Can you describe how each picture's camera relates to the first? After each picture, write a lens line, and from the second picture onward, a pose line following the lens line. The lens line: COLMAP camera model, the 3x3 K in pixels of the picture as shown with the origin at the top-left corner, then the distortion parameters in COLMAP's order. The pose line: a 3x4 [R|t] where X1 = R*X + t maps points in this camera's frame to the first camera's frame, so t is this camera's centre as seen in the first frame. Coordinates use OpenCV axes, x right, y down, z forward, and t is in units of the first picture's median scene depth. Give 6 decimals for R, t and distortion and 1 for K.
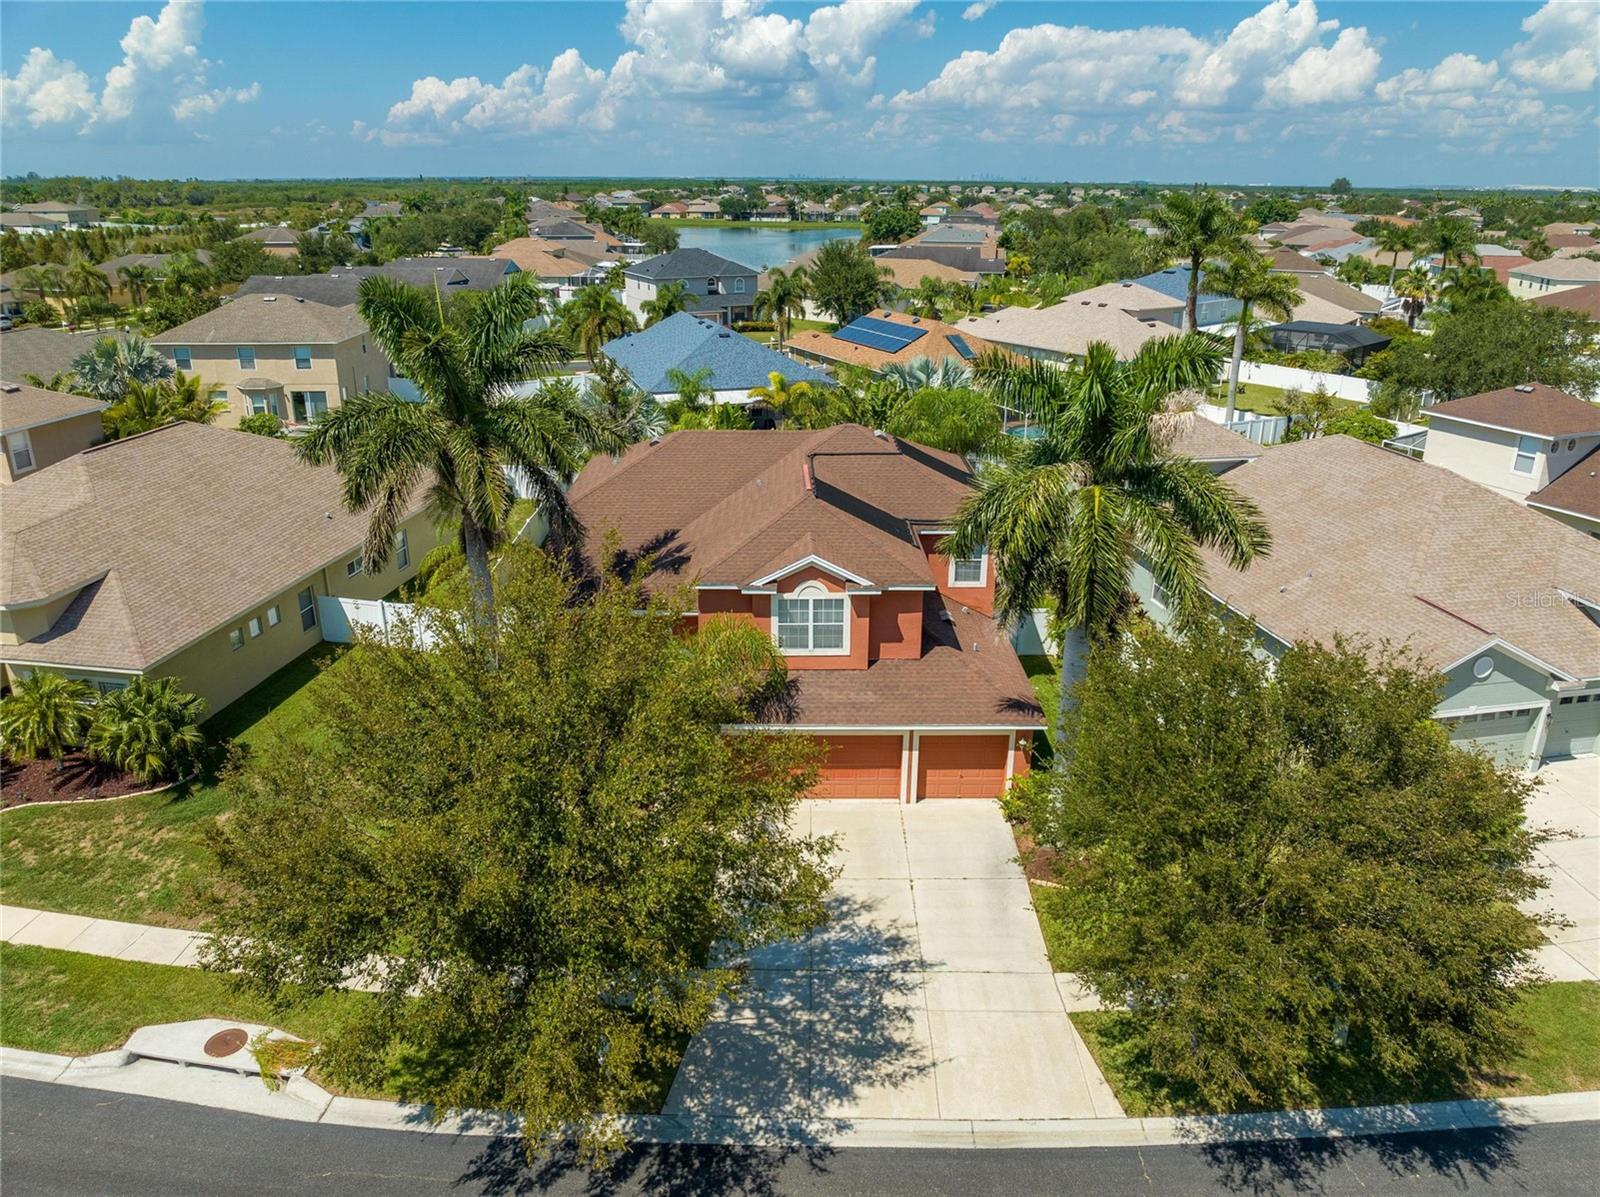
lens RADIAL K [[1128.9, 0, 800.0], [0, 1128.9, 598.5], [0, 0, 1]] dist [-0.049542, 0.021273]
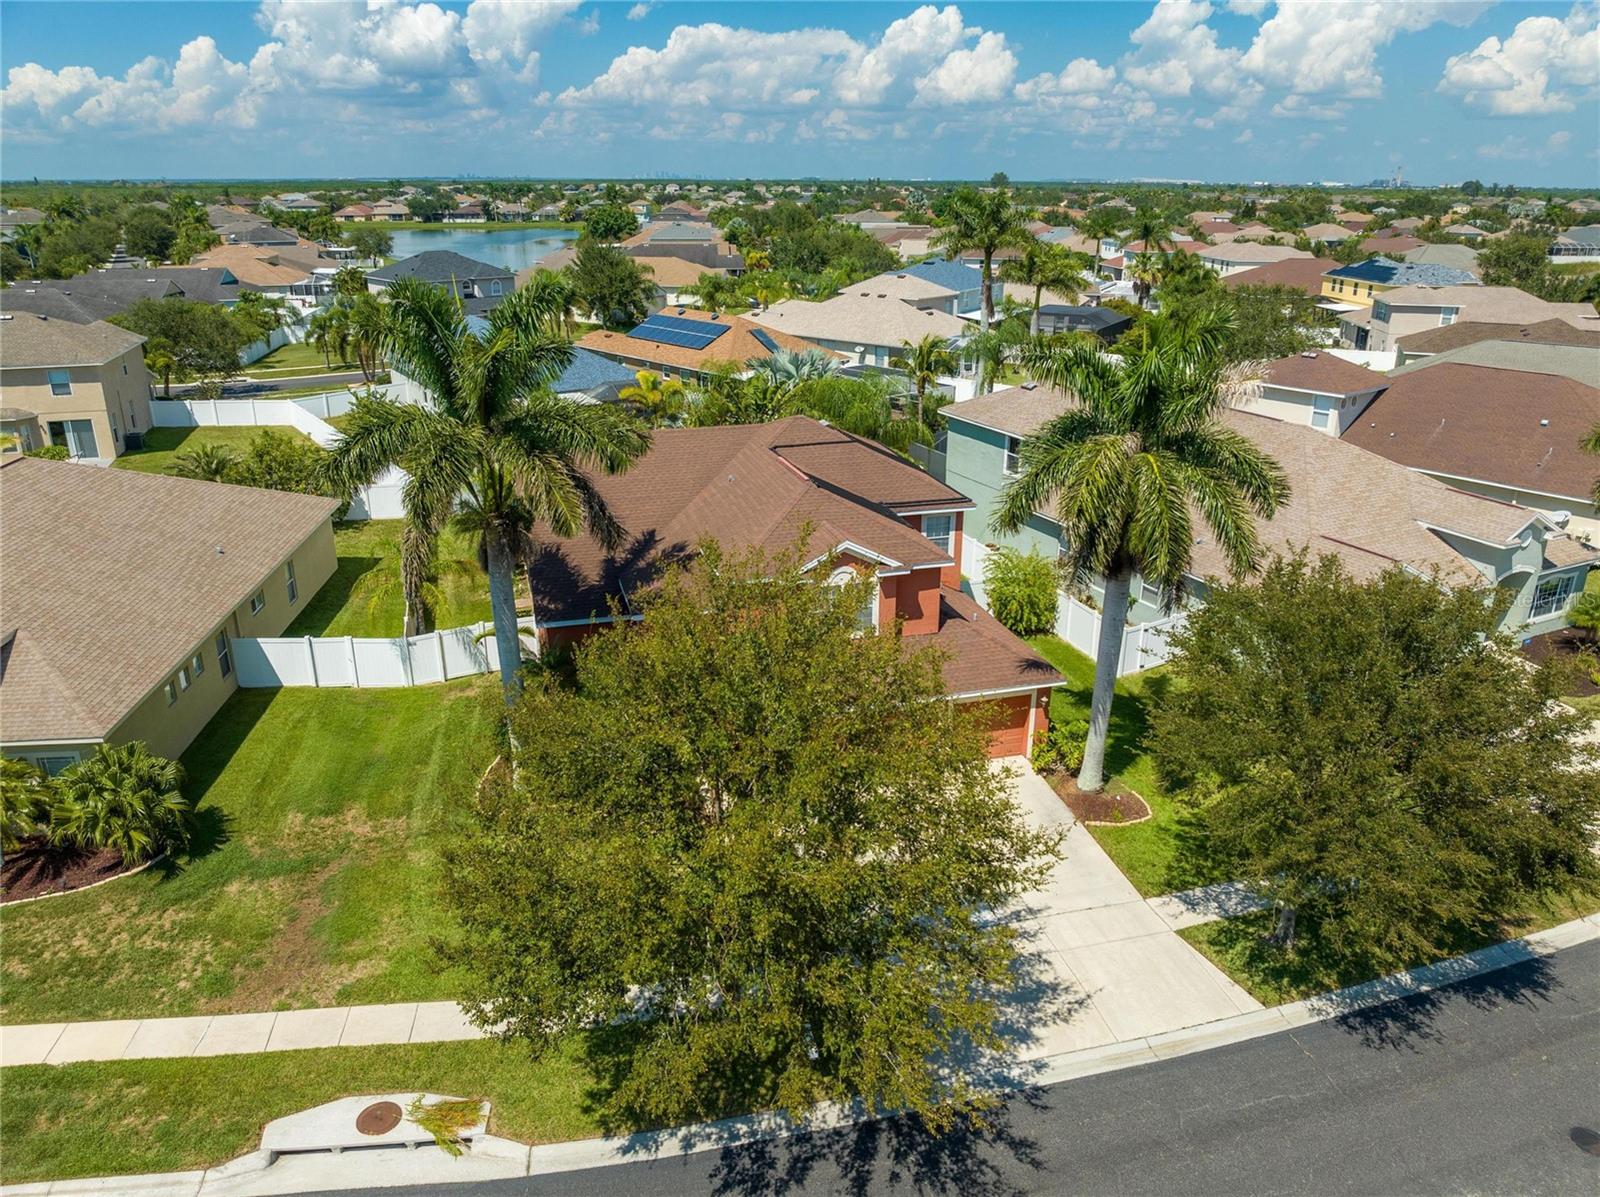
lens RADIAL K [[1128.9, 0, 800.0], [0, 1128.9, 598.5], [0, 0, 1]] dist [-0.049542, 0.021273]
pose [[0.963880, -0.094929, 0.248844, -0.246725], [0.094516, 0.995430, 0.013633, -0.004205], [-0.249001, 0.010380, 0.968448, 0.013582]]
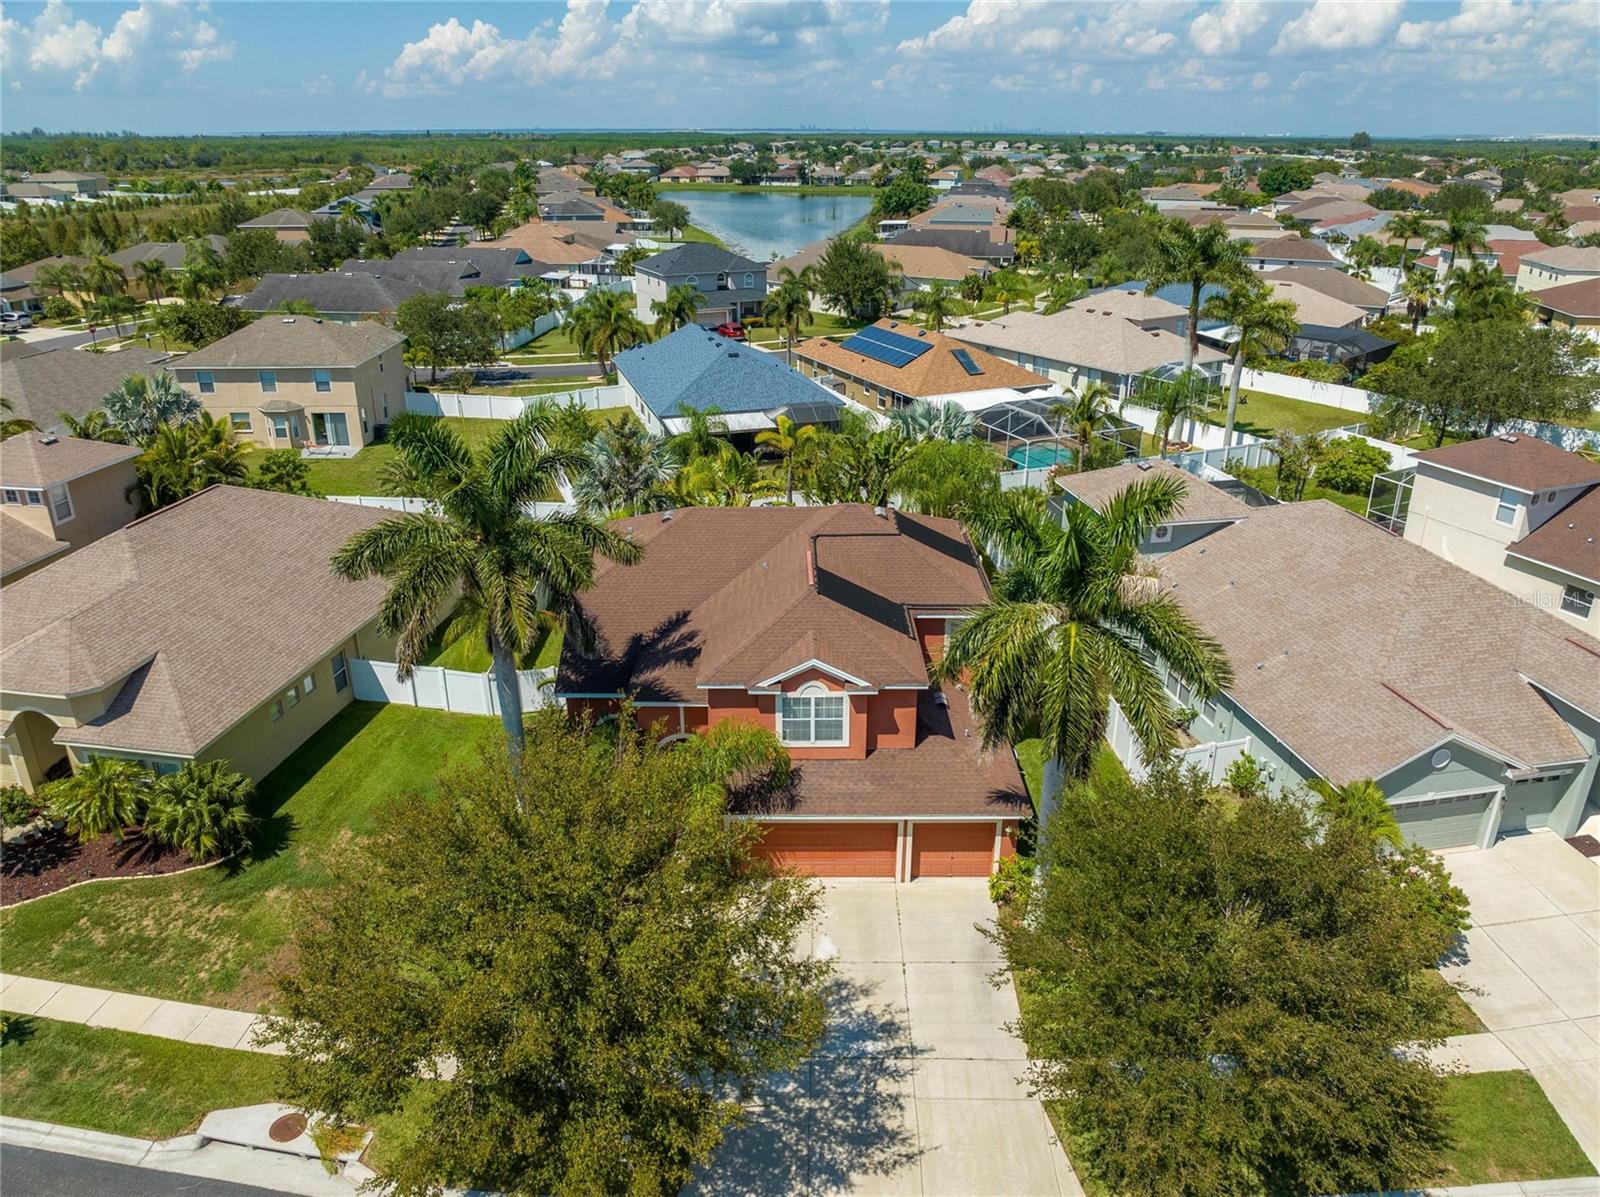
lens RADIAL K [[1128.9, 0, 800.0], [0, 1128.9, 598.5], [0, 0, 1]] dist [-0.049542, 0.021273]
pose [[0.999948, -0.000929, -0.010140, 0.007372], [0.001315, 0.999272, 0.038123, -0.116906], [0.010097, -0.038135, 0.999222, -0.062179]]
